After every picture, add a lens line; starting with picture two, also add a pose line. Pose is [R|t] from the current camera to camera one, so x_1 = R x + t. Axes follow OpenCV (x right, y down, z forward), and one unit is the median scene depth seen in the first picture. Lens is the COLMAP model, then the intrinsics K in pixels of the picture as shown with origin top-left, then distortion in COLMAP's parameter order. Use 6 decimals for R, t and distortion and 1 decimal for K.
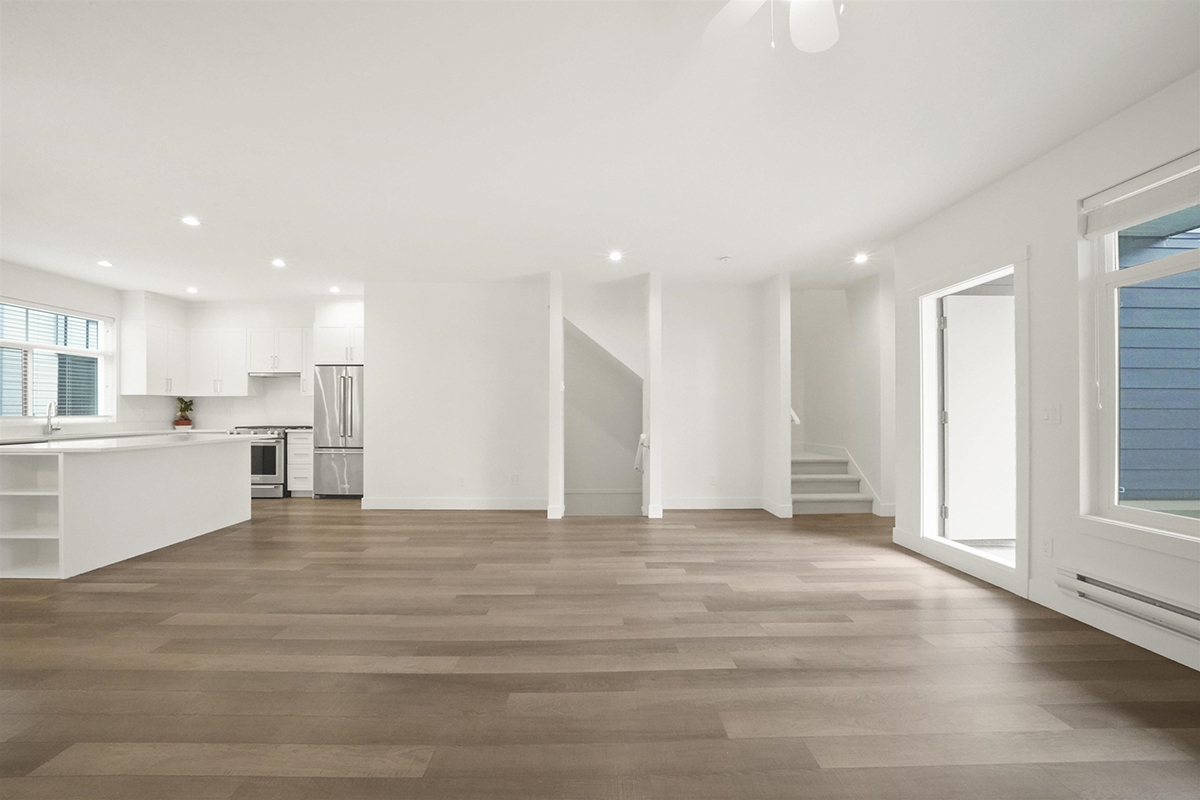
lens RADIAL K [[424.2, 0, 595.2], [0, 424.2, 416.7], [0, 0, 1]] dist [-0.016032, 0.000337]
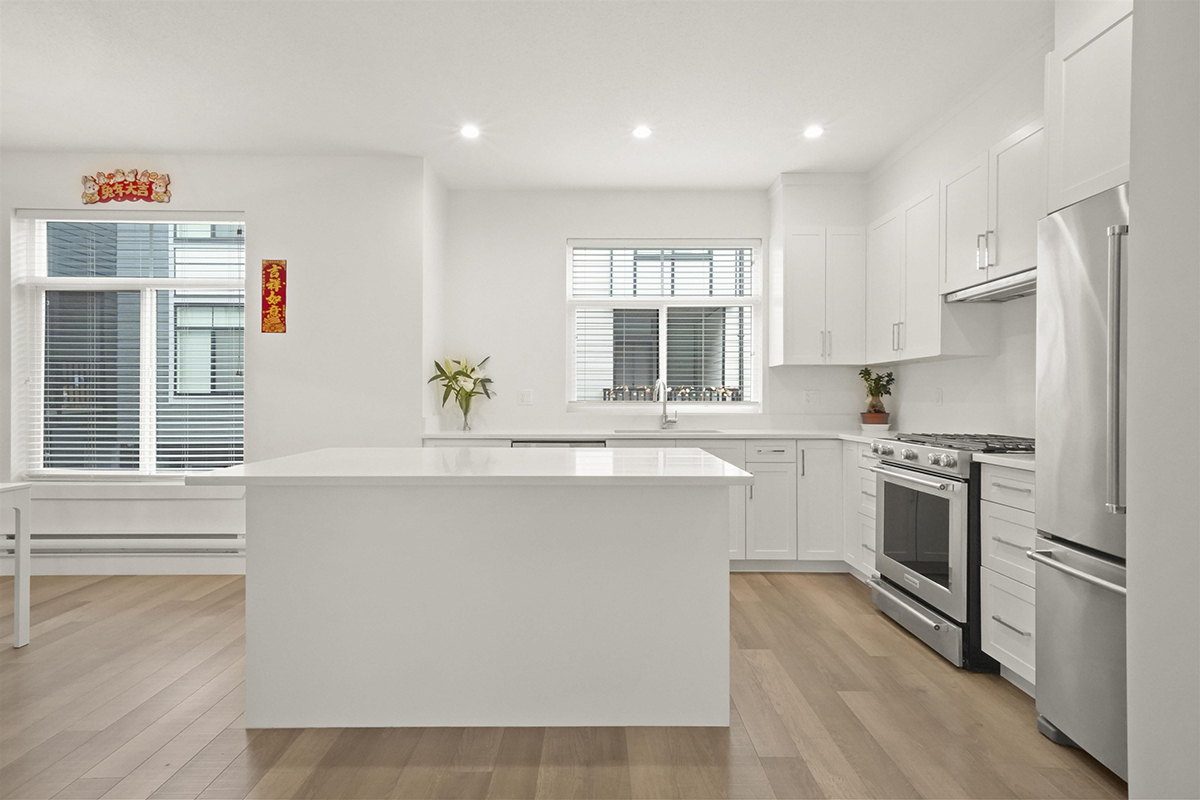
lens RADIAL K [[579.9, 0, 594.3], [0, 579.9, 395.8], [0, 0, 1]] dist [0.023597, -0.000874]
pose [[-0.020333, 0.000317, -0.999793, -0.311945], [-0.013575, 0.999908, 0.000593, -0.009223], [0.999701, 0.013585, -0.020327, 0.761447]]
